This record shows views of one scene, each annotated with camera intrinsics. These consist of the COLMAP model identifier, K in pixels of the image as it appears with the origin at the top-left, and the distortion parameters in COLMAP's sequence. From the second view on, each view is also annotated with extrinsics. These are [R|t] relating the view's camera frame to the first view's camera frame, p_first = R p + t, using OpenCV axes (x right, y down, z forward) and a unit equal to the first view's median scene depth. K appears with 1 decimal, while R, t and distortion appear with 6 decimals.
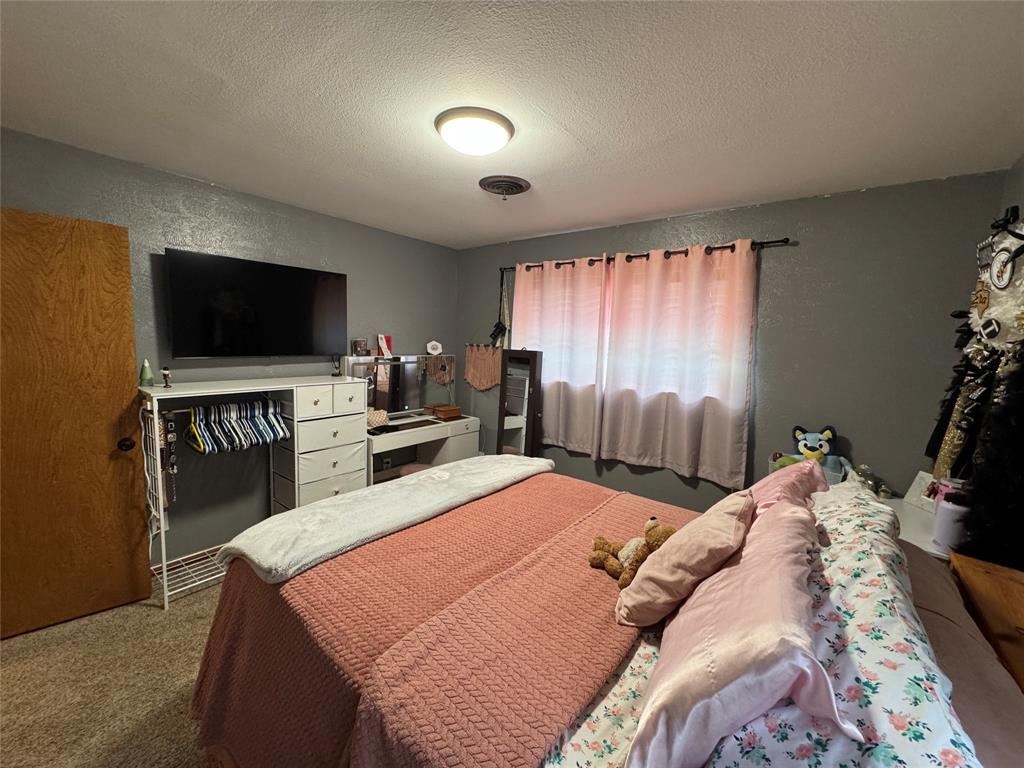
lens RADIAL K [[408.4, 0, 509.1], [0, 408.4, 380.2], [0, 0, 1]] dist [0.000858, 0.000175]
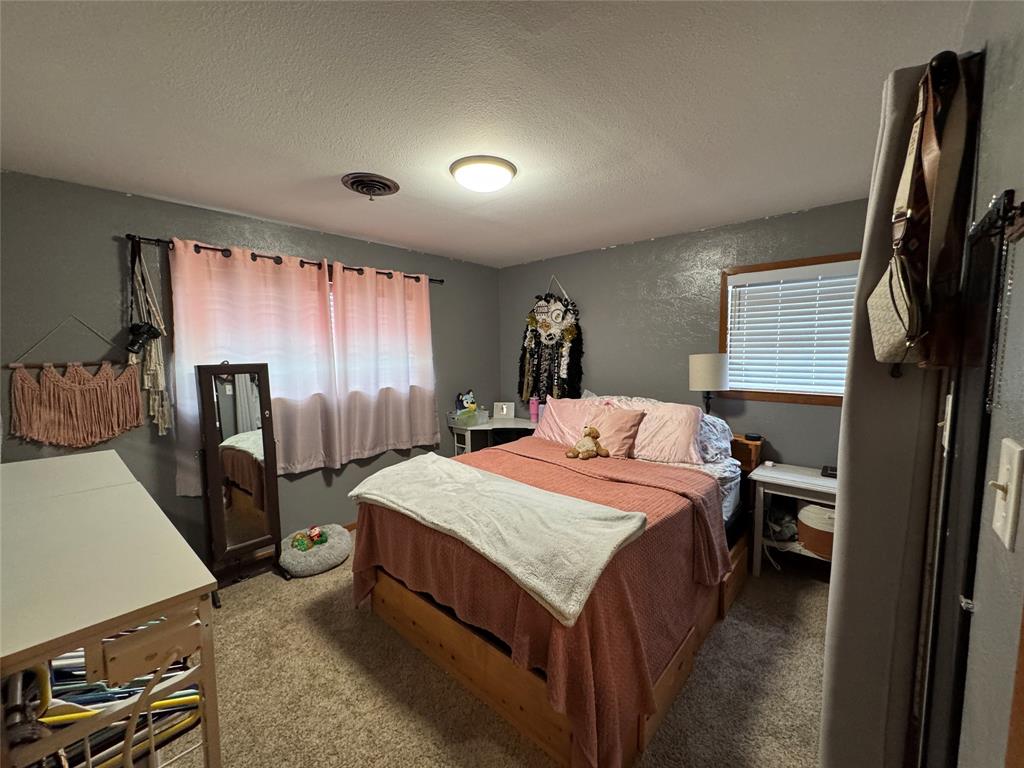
lens RADIAL K [[408.4, 0, 511.7], [0, 408.4, 384.0], [0, 0, 1]] dist [0.000858, 0.000175]
pose [[0.067441, -0.122223, 0.990209, -0.750086], [0.114499, 0.986859, 0.114012, -0.073723], [-0.991132, 0.105688, 0.080549, 0.503787]]
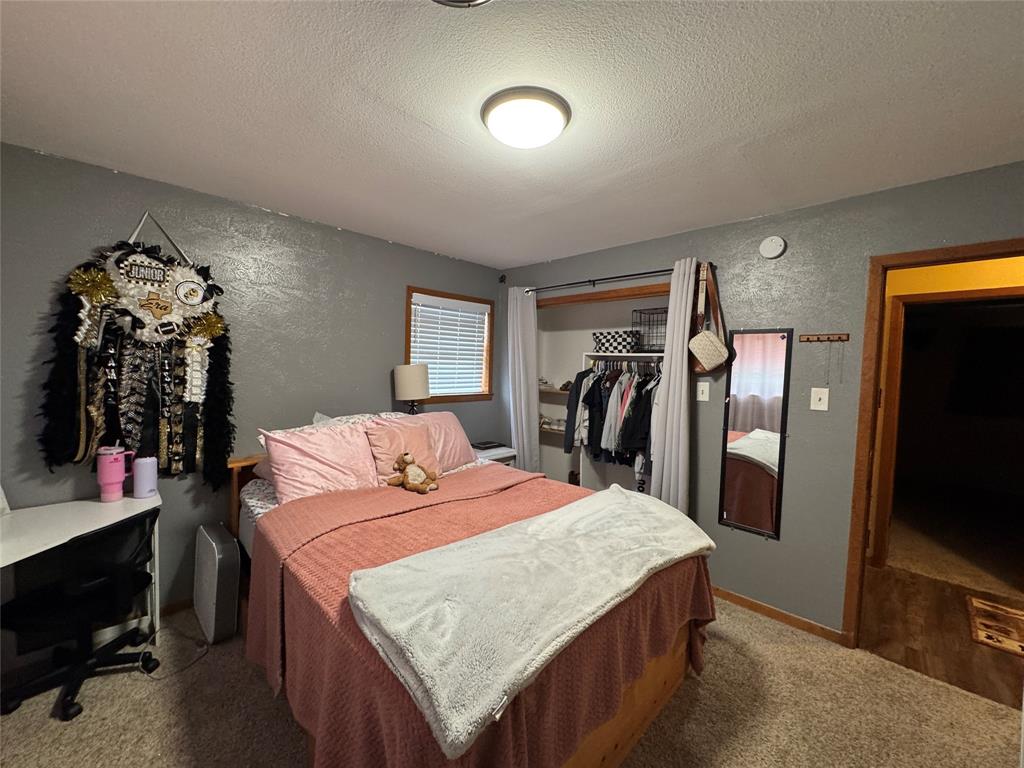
lens RADIAL K [[408.4, 0, 514.7], [0, 408.4, 382.3], [0, 0, 1]] dist [0.000858, 0.000175]
pose [[-0.993250, -0.062567, 0.097673, -0.104347], [-0.047652, 0.987810, 0.148190, -0.099536], [-0.105754, 0.142536, -0.984124, 1.102011]]
